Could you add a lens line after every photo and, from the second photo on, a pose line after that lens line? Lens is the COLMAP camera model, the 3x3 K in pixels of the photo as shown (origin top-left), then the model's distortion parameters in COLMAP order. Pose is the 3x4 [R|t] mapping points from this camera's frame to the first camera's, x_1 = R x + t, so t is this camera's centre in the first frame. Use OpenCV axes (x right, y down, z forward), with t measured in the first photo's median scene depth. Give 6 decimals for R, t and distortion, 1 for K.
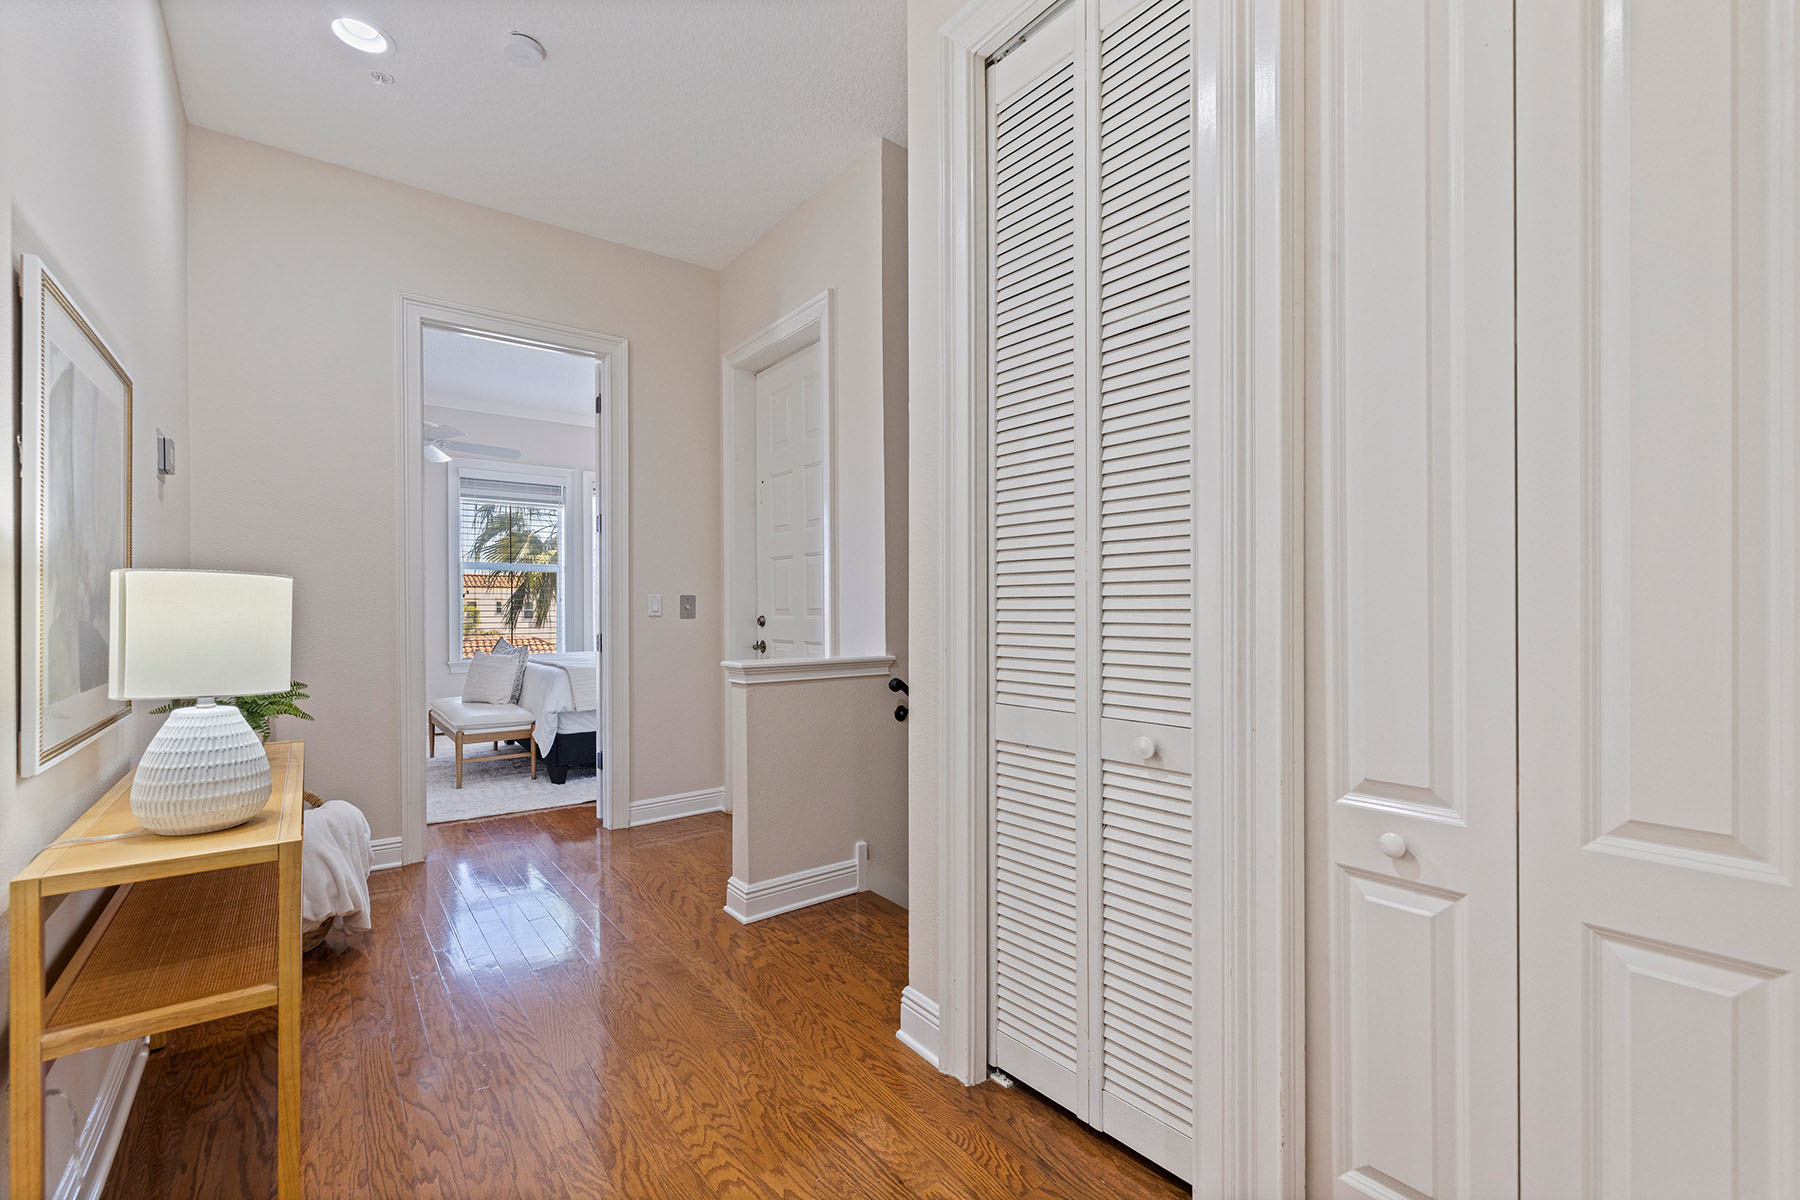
lens RADIAL K [[770.3, 0, 907.3], [0, 770.3, 613.8], [0, 0, 1]] dist [0.000103, 0.000072]
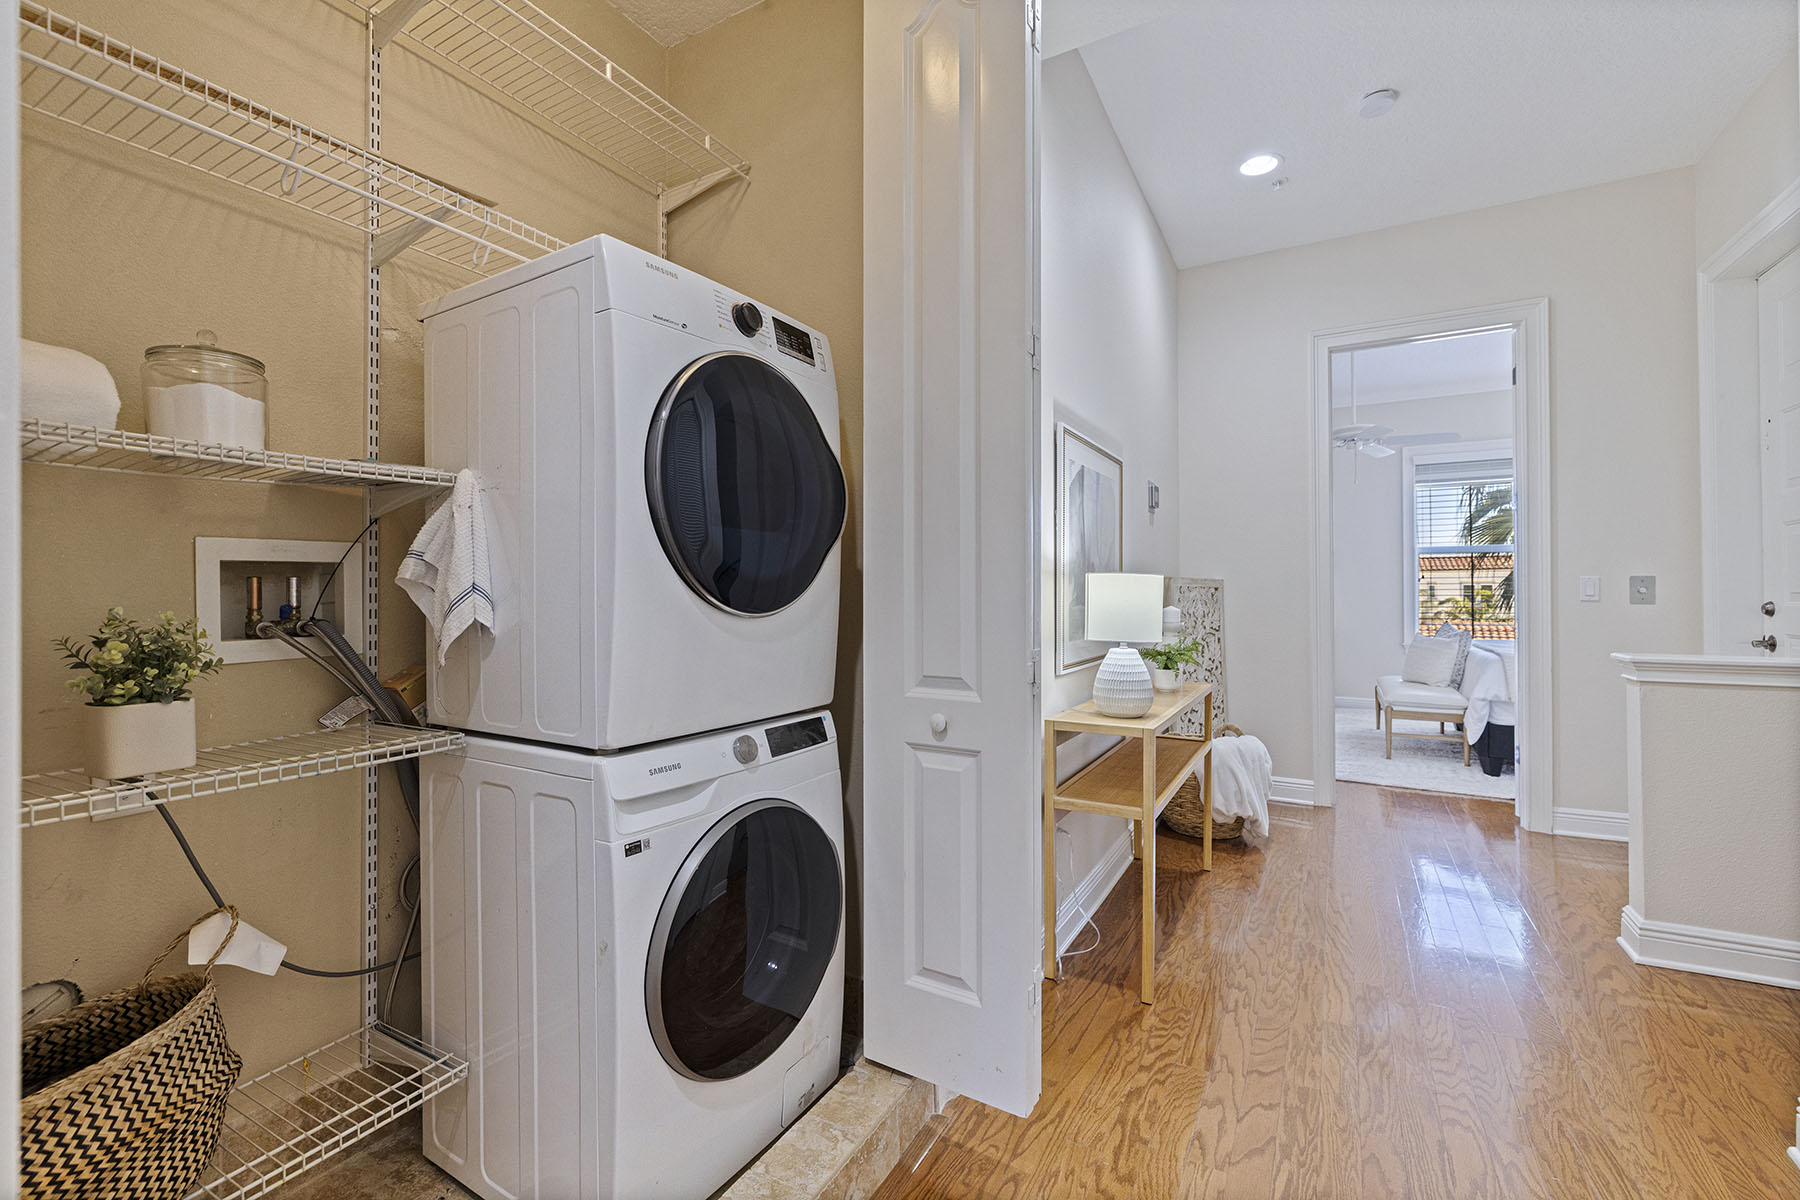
lens RADIAL K [[770.3, 0, 891.1], [0, 770.3, 595.3], [0, 0, 1]] dist [0.000103, 0.000072]
pose [[0.371823, 0.002237, -0.928301, 0.196349], [-0.004887, 0.999988, 0.000452, 0.000219], [0.928291, 0.004368, 0.371829, -0.059784]]
